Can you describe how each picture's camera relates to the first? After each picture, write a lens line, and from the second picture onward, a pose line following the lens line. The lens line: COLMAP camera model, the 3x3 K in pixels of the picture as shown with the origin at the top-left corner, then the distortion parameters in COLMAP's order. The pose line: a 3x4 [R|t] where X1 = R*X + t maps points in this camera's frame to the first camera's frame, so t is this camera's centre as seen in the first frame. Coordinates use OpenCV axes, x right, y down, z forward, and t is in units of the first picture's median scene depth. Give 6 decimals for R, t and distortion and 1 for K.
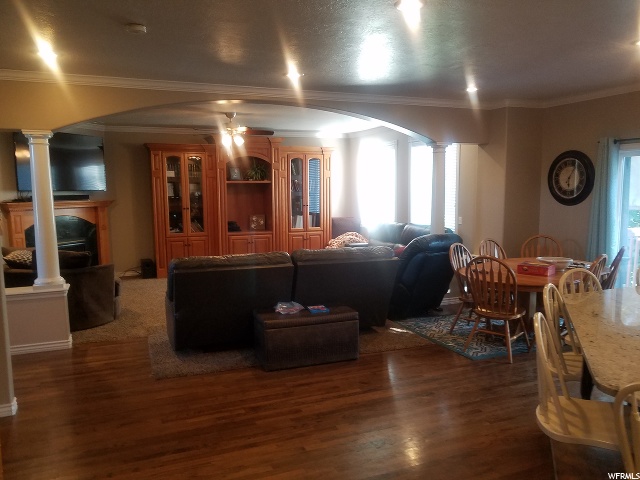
lens RADIAL K [[497.8, 0, 317.9], [0, 497.8, 244.4], [0, 0, 1]] dist [-0.003910, -0.005520]
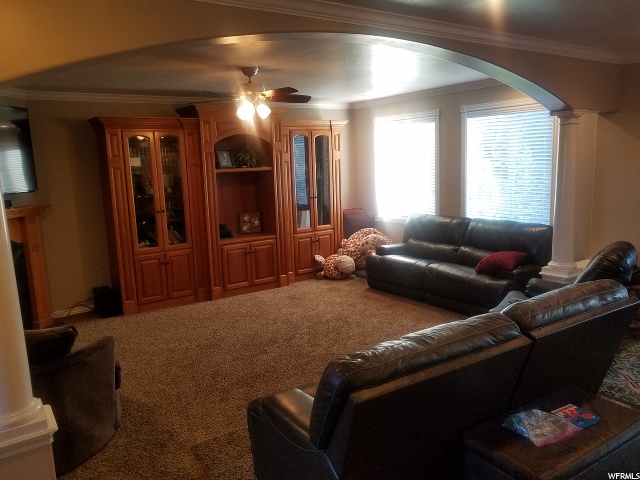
lens RADIAL K [[497.8, 0, 322.1], [0, 497.8, 235.5], [0, 0, 1]] dist [-0.003910, -0.005520]
pose [[0.976797, -0.059026, 0.205875, -0.187577], [0.052940, 0.997986, 0.034950, -0.050297], [-0.207523, -0.023240, 0.977954, 0.270461]]
